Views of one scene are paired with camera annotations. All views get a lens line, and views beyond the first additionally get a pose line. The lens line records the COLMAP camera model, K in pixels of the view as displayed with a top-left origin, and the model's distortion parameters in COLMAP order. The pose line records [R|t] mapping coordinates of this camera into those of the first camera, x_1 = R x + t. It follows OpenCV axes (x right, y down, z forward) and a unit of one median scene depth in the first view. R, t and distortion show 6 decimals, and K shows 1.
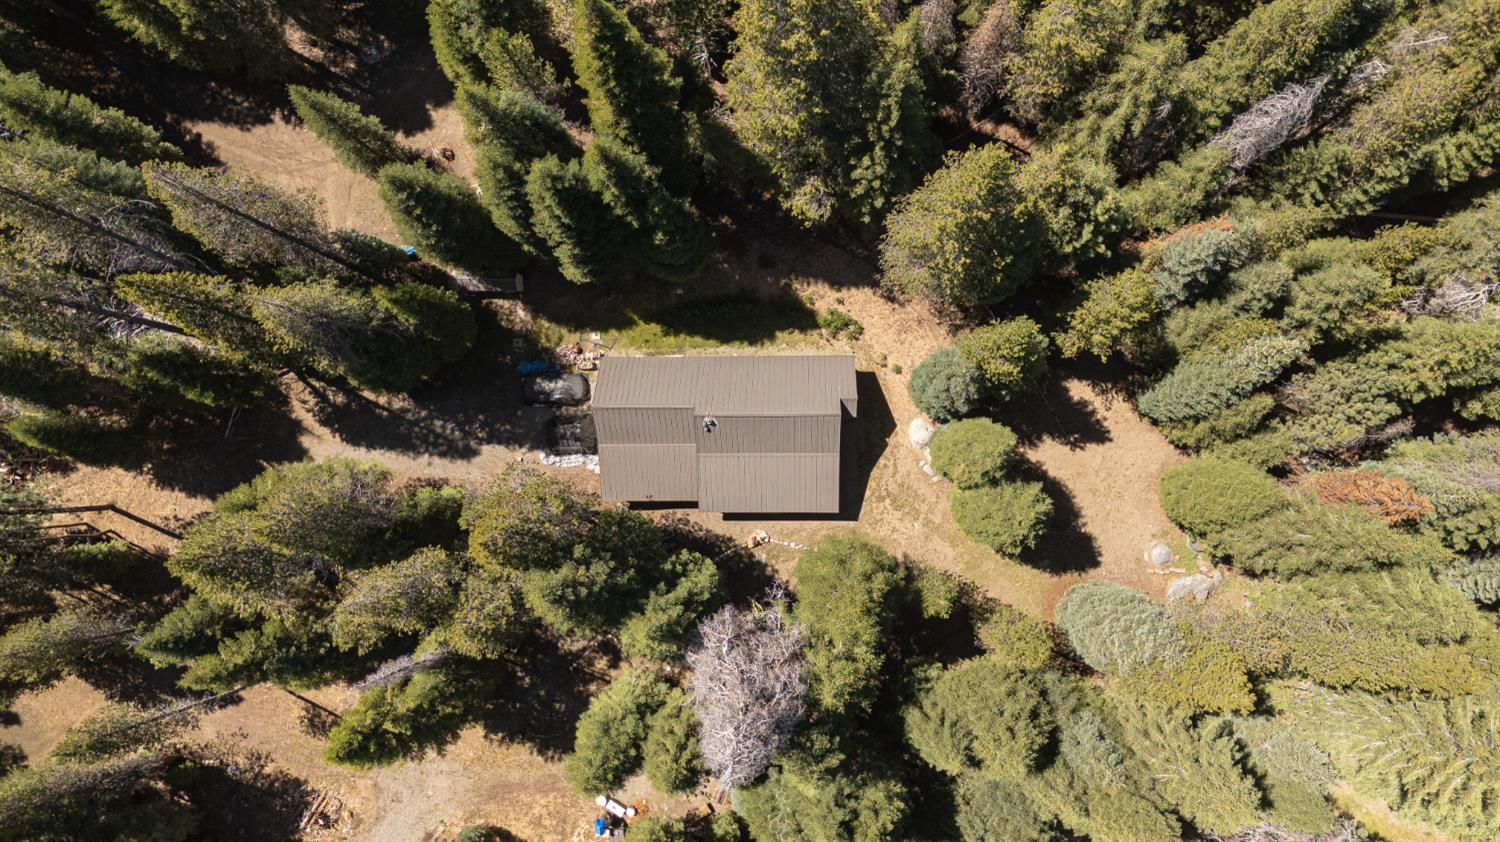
lens RADIAL K [[1085.7, 0, 752.2], [0, 1085.7, 417.6], [0, 0, 1]] dist [0.071315, -0.073246]
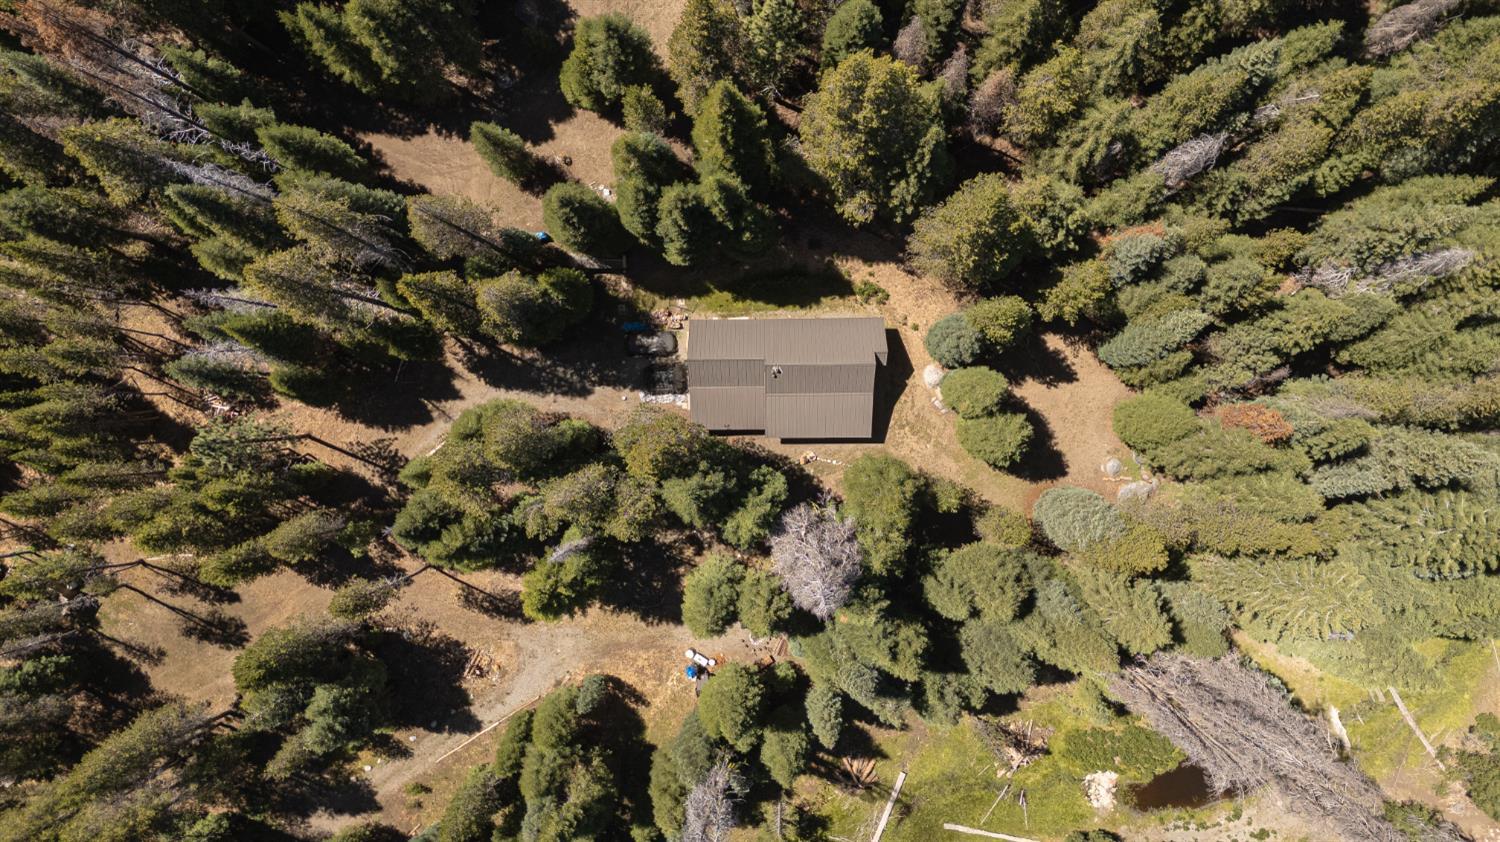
lens RADIAL K [[1085.7, 0, 752.2], [0, 1085.7, 417.6], [0, 0, 1]] dist [0.071315, -0.073246]
pose [[0.999775, -0.006557, 0.020196, -0.102925], [0.005137, 0.997566, 0.069535, -0.032166], [-0.020603, -0.069416, 0.997375, -0.350070]]
